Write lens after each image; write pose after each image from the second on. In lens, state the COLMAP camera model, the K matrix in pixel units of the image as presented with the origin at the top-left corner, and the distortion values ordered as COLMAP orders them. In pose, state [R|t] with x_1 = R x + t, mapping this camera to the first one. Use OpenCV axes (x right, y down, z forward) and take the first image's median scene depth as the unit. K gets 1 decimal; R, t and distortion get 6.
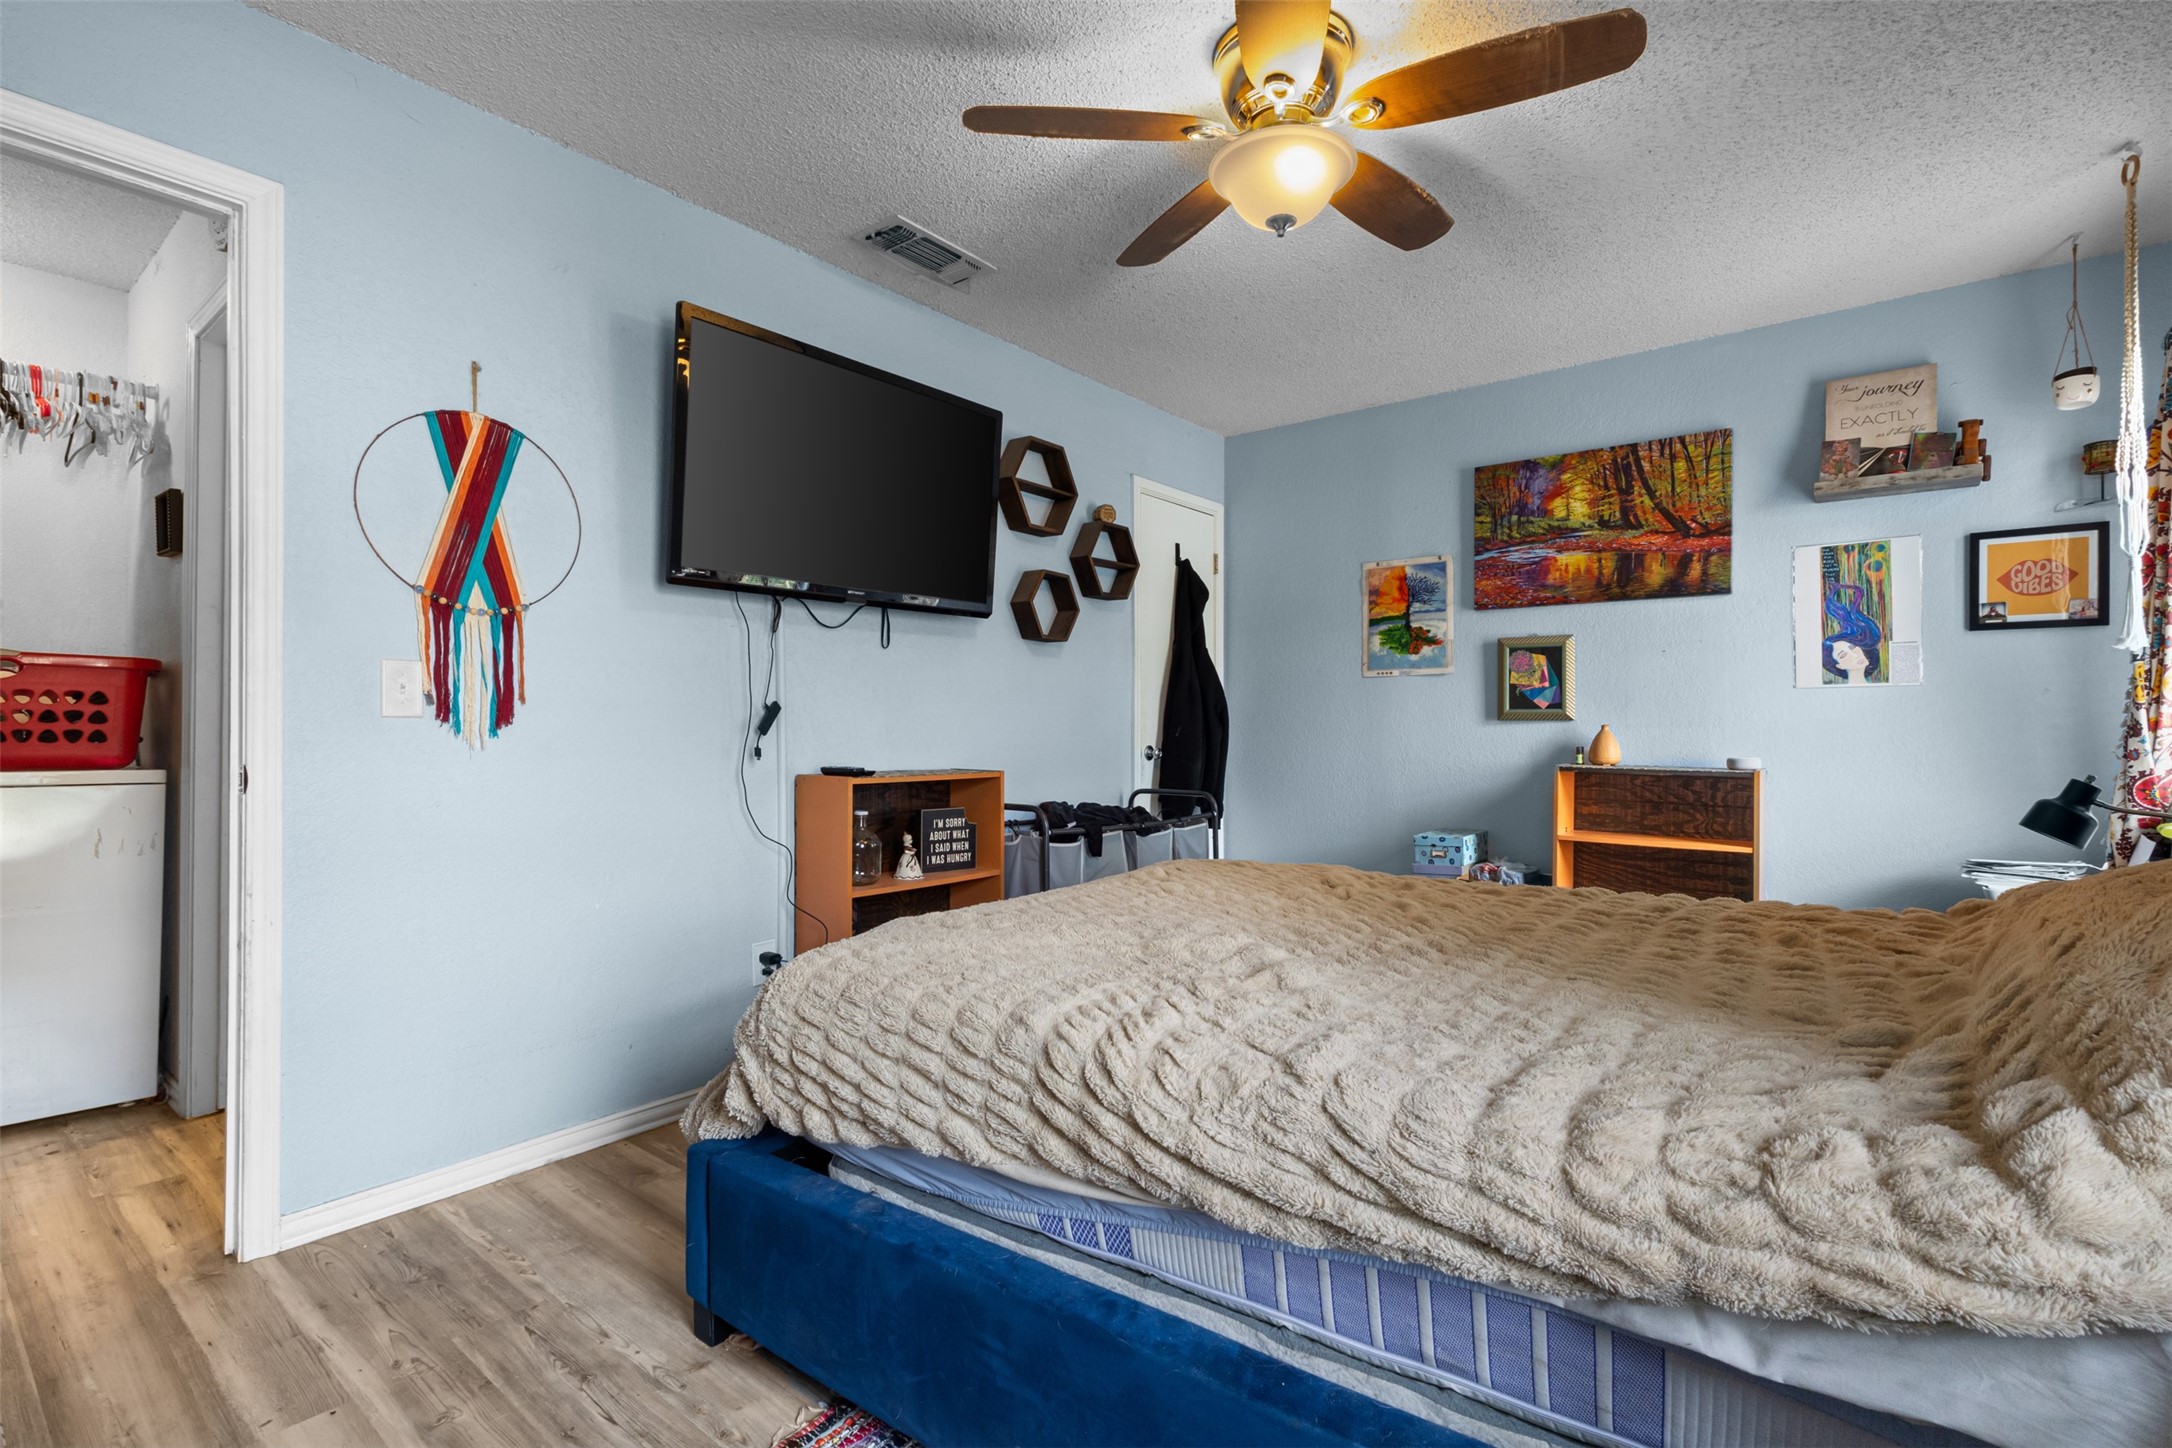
lens RADIAL K [[1001.7, 0, 1086.8], [0, 1001.7, 720.8], [0, 0, 1]] dist [-0.000872, 0.002621]
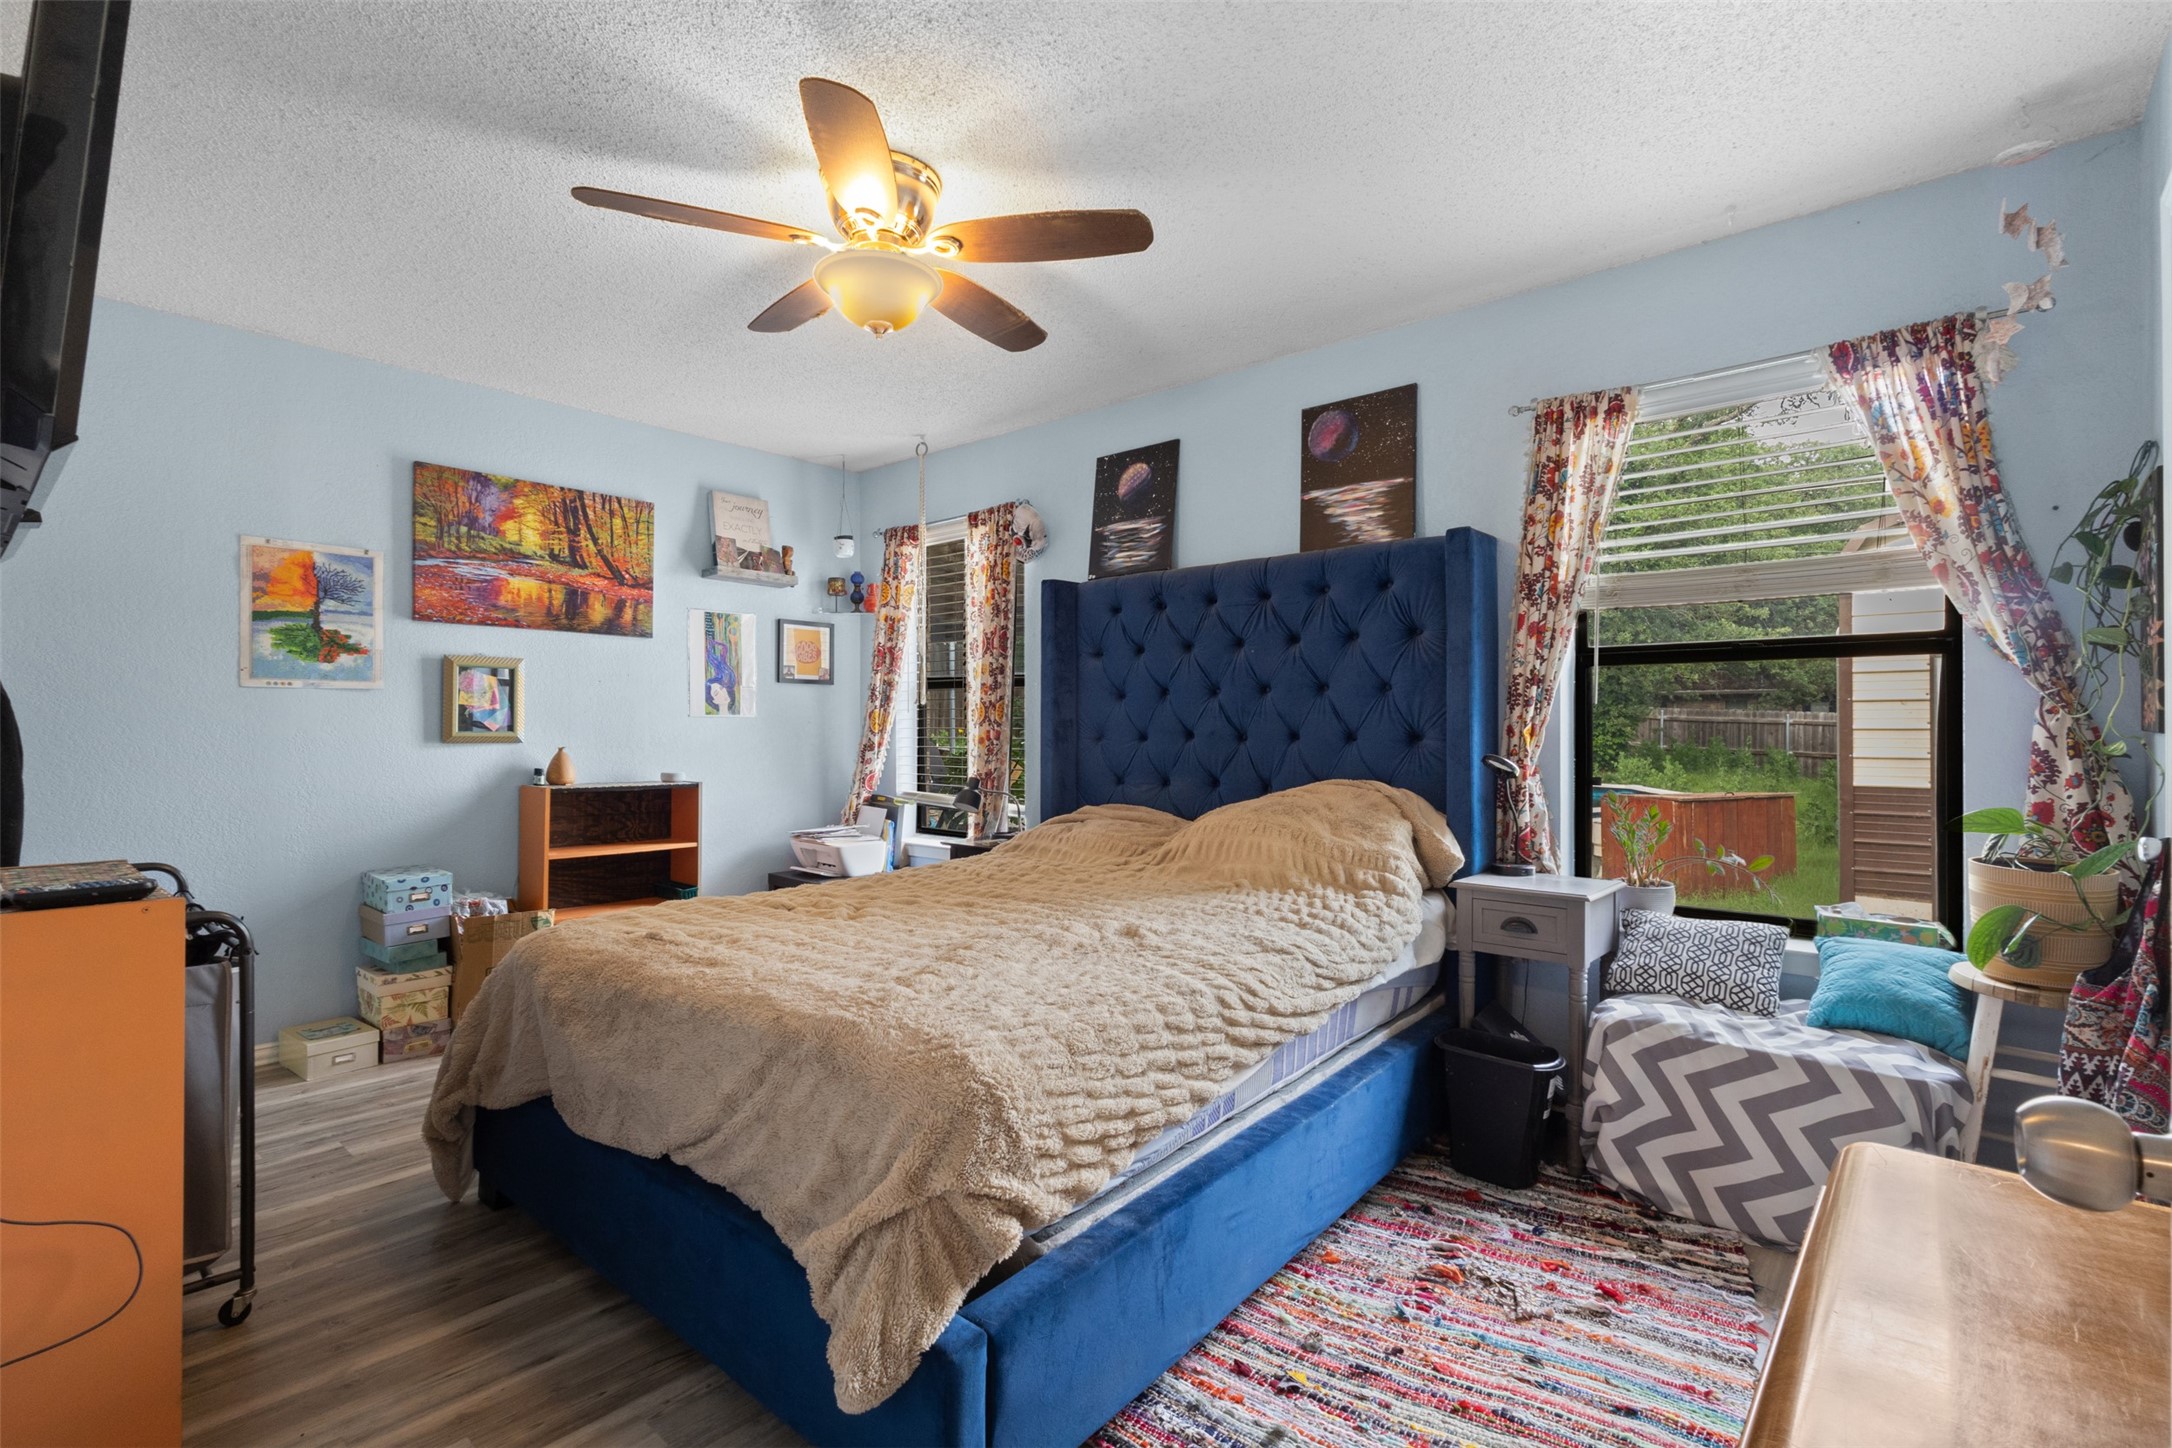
lens RADIAL K [[1001.7, 0, 1085.3], [0, 1001.7, 722.9], [0, 0, 1]] dist [-0.000872, 0.002621]
pose [[0.043850, 0.003207, 0.999033, -0.505466], [-0.009374, 0.999952, -0.002799, -0.023031], [-0.998994, -0.009242, 0.043878, 0.380814]]
